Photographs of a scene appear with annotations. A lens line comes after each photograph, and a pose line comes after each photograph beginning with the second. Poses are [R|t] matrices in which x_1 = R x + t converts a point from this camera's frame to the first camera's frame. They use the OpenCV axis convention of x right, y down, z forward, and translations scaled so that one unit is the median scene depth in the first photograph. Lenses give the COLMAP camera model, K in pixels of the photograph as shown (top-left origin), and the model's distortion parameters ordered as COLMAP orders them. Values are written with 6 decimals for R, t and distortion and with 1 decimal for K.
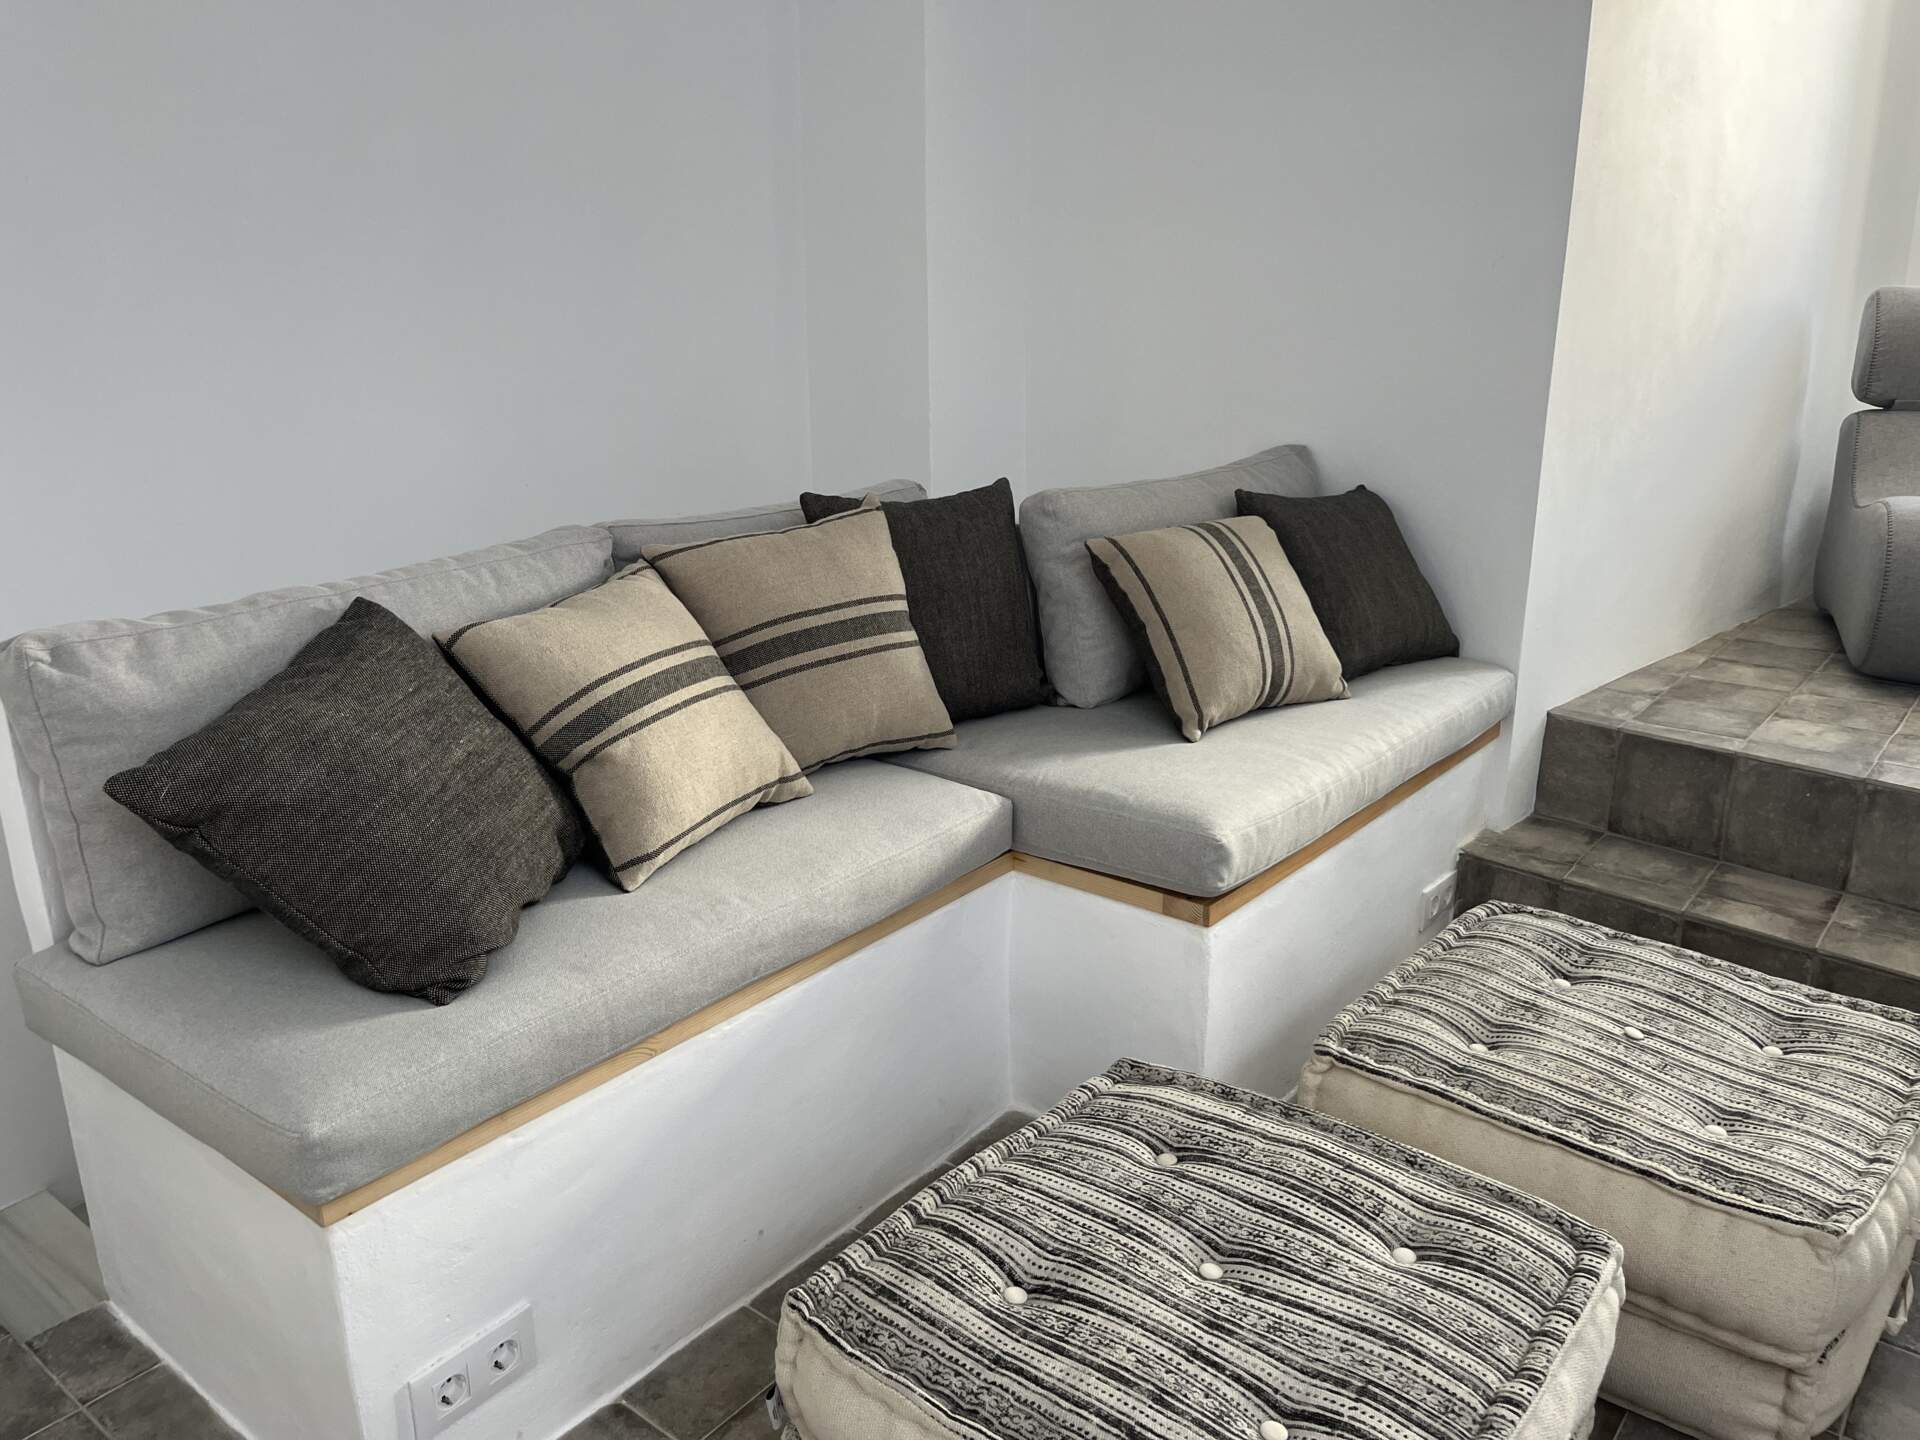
lens RADIAL K [[1458.6, 0, 943.0], [0, 1458.6, 705.6], [0, 0, 1]] dist [0.071045, -0.098850]
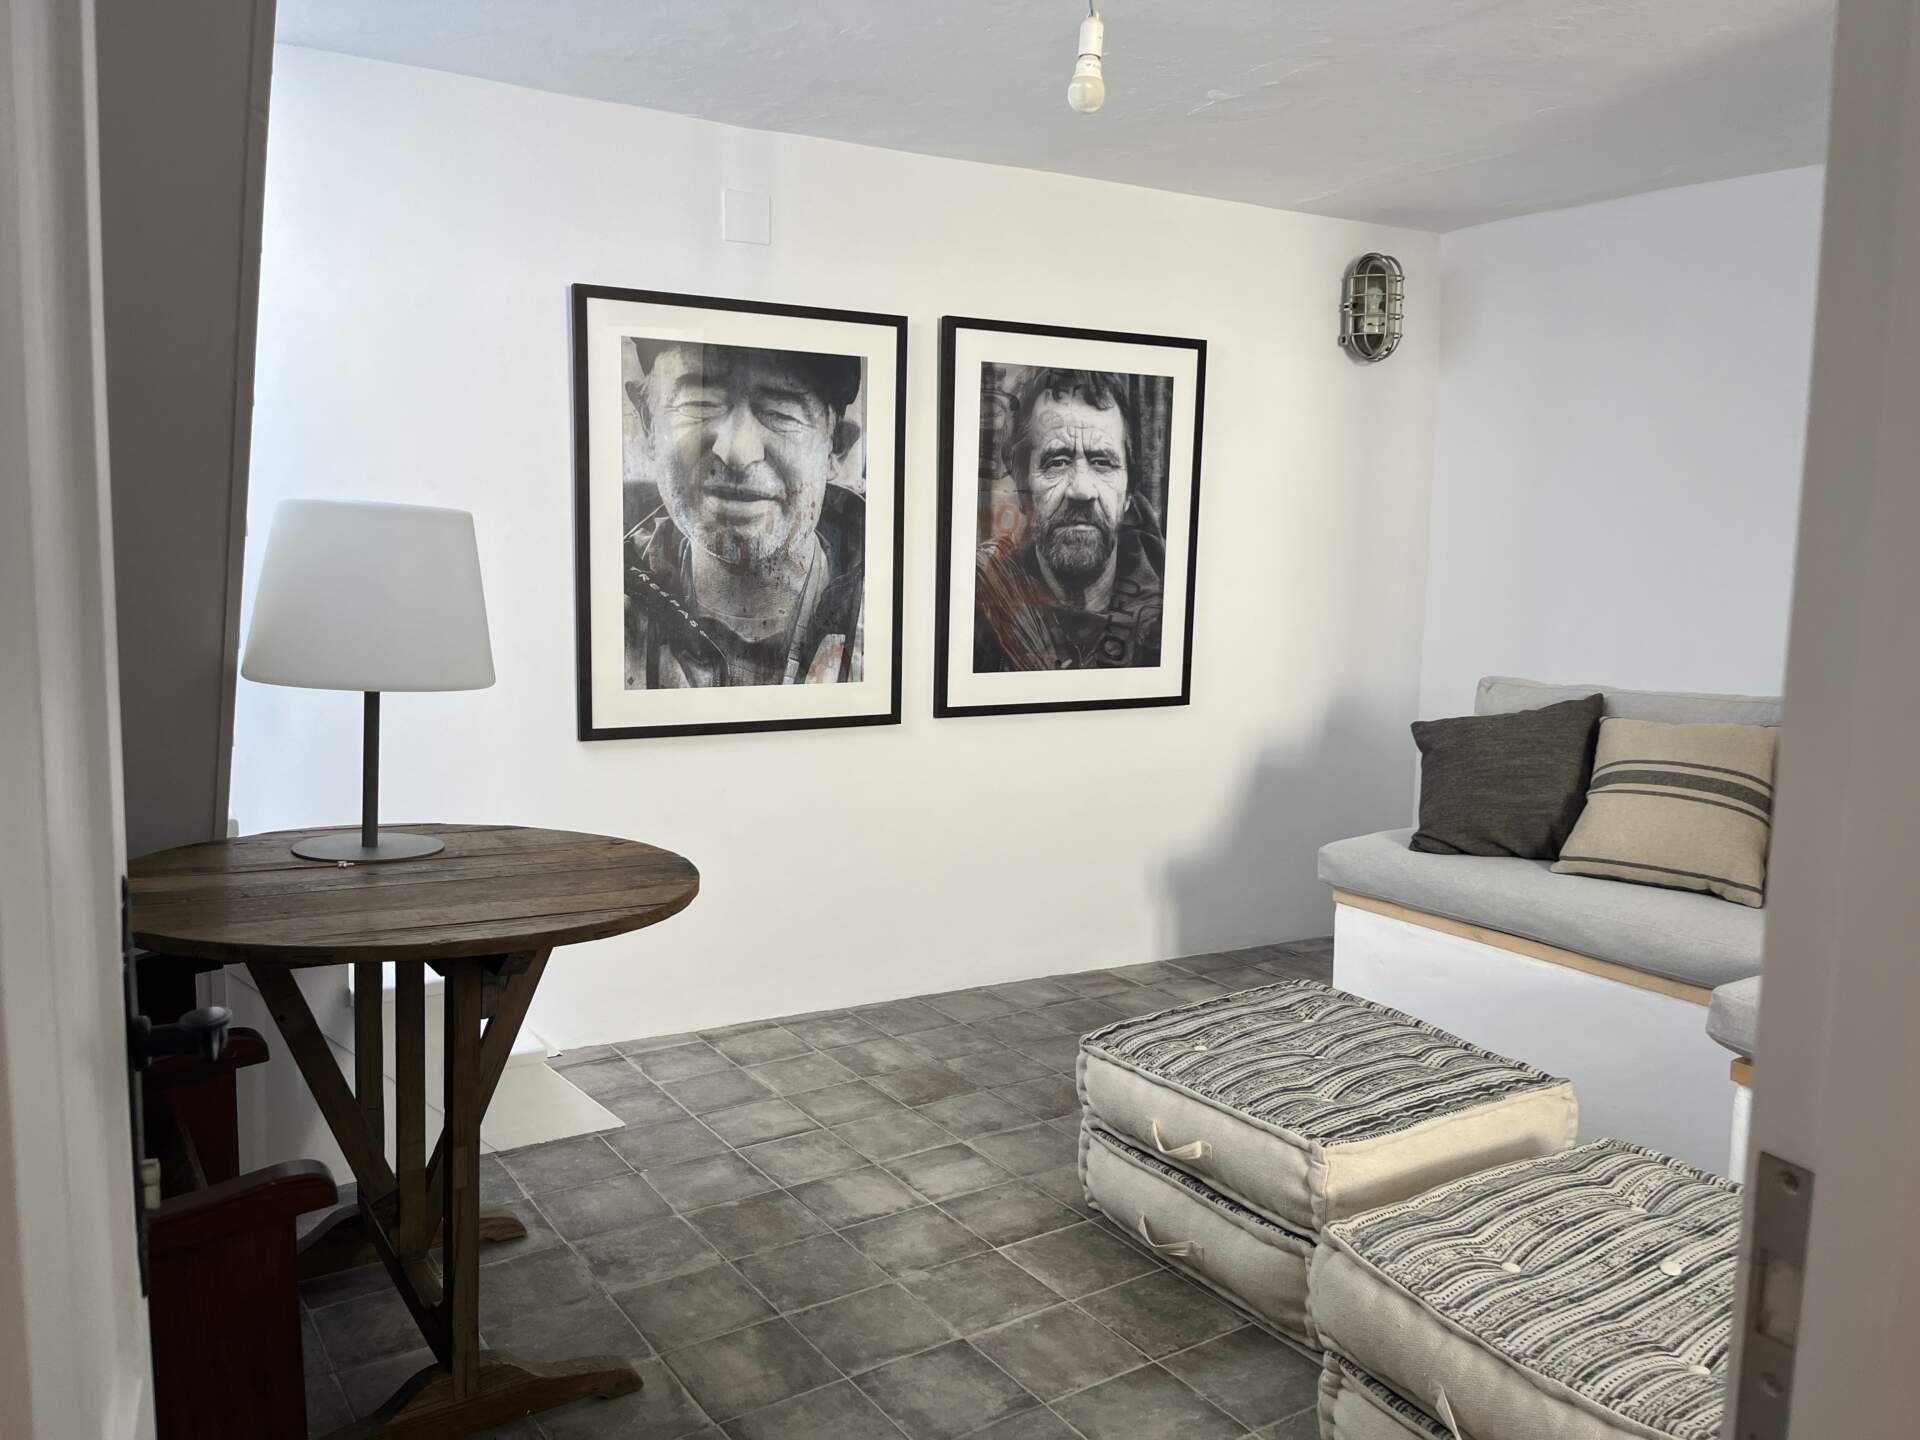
lens RADIAL K [[1458.6, 0, 963.8], [0, 1458.6, 716.4], [0, 0, 1]] dist [0.071045, -0.098850]
pose [[-0.298640, 0.113956, -0.947538, 1.419850], [-0.282345, 0.937852, 0.201779, -0.173895], [0.911644, 0.327792, -0.247906, 0.669052]]
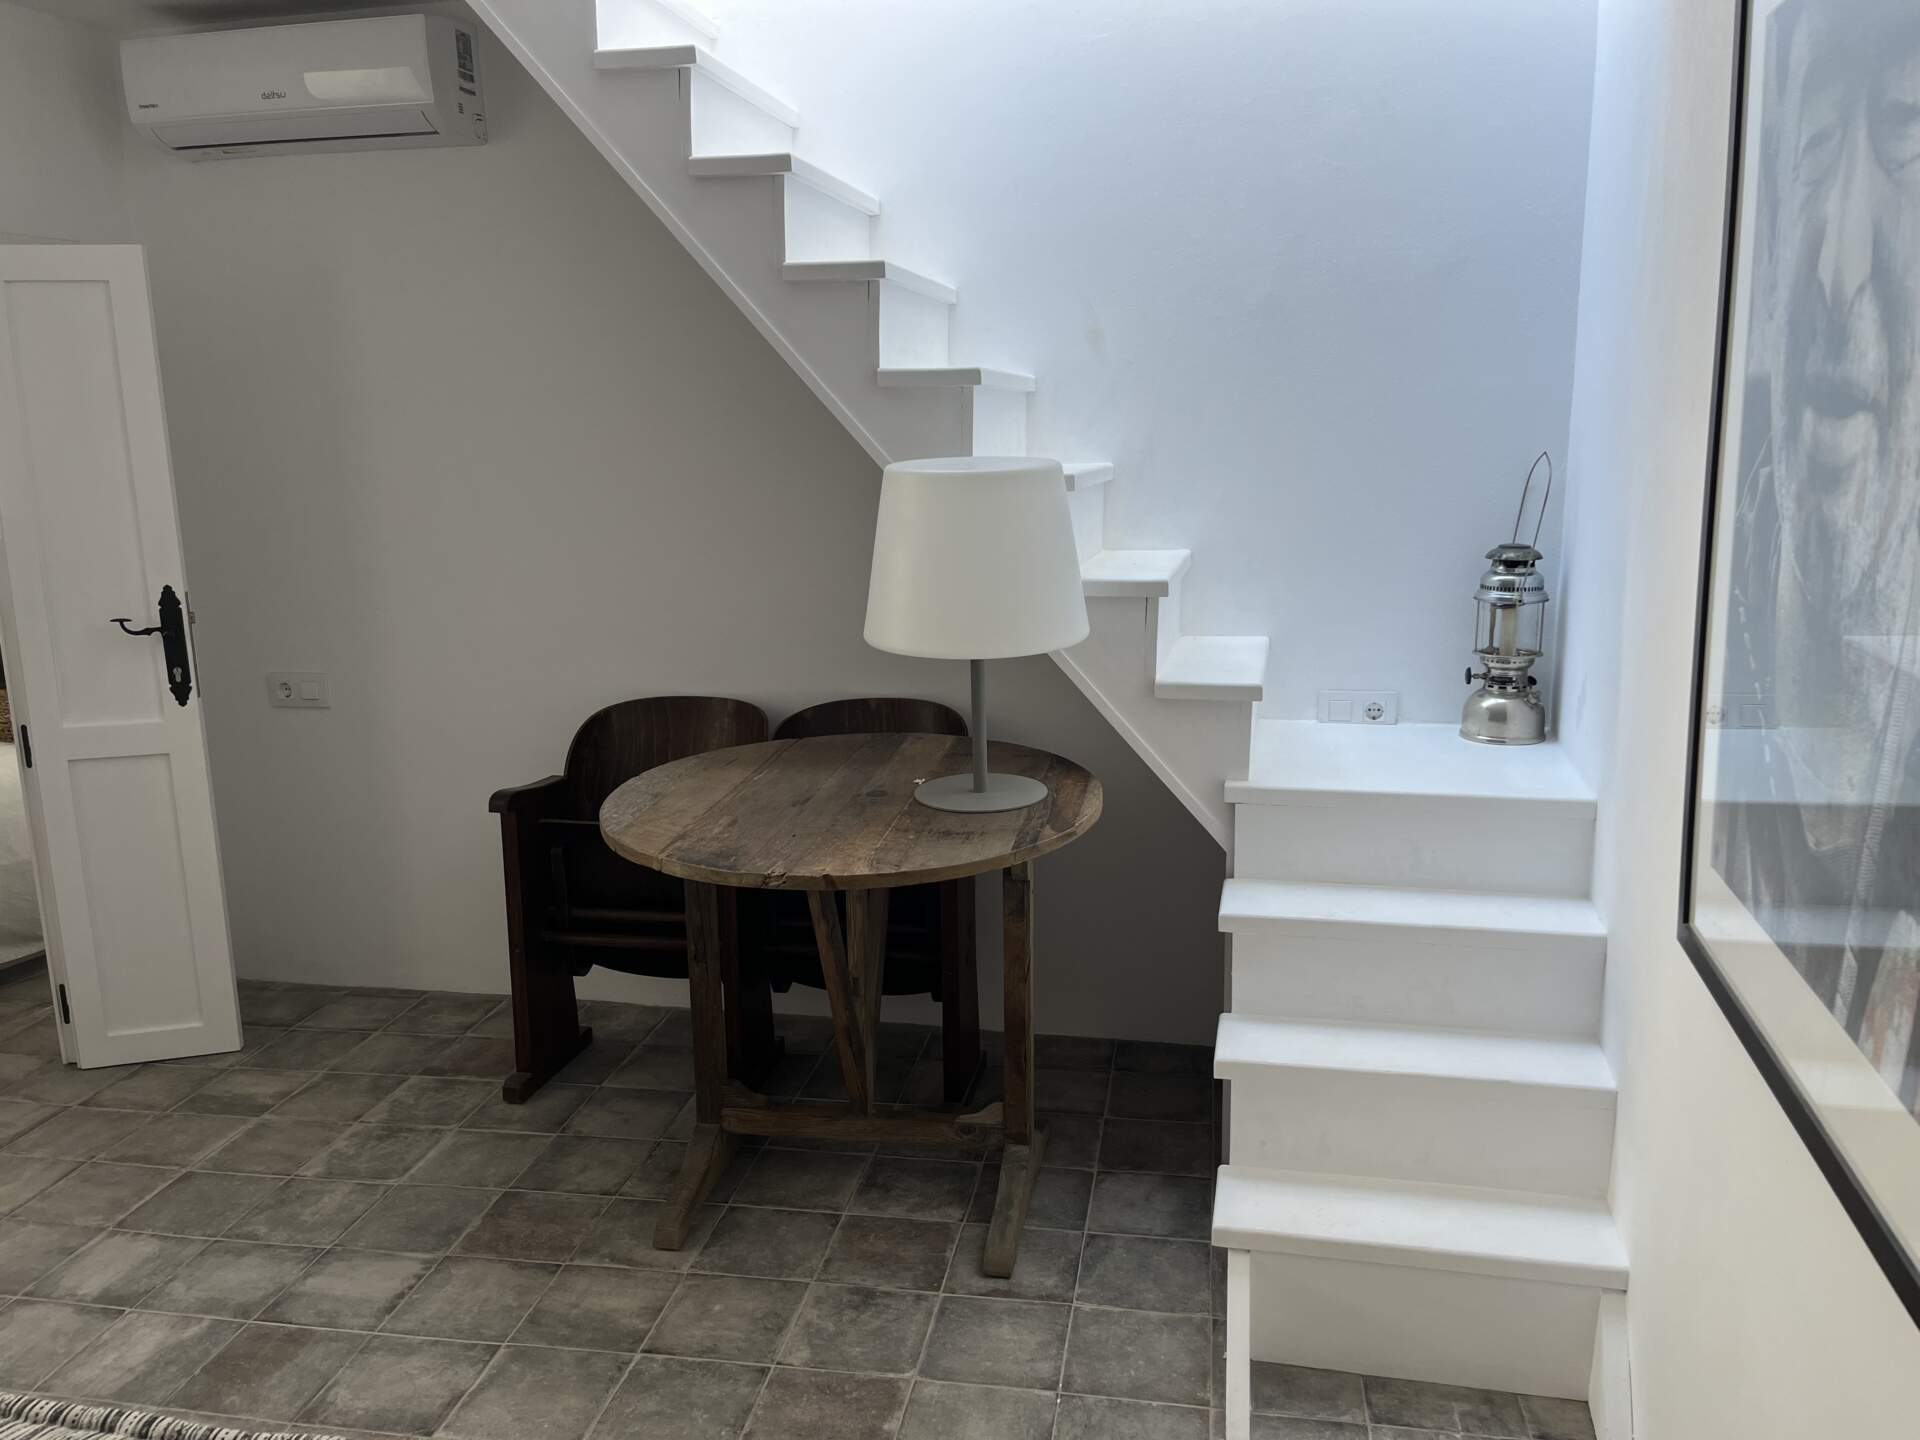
lens RADIAL K [[1458.6, 0, 971.1], [0, 1458.6, 723.9], [0, 0, 1]] dist [0.071045, -0.098850]
pose [[-0.488789, -0.160016, 0.857602, -0.544952], [0.265886, 0.908942, 0.321137, -0.151130], [-0.830897, 0.384992, -0.401735, 0.458384]]
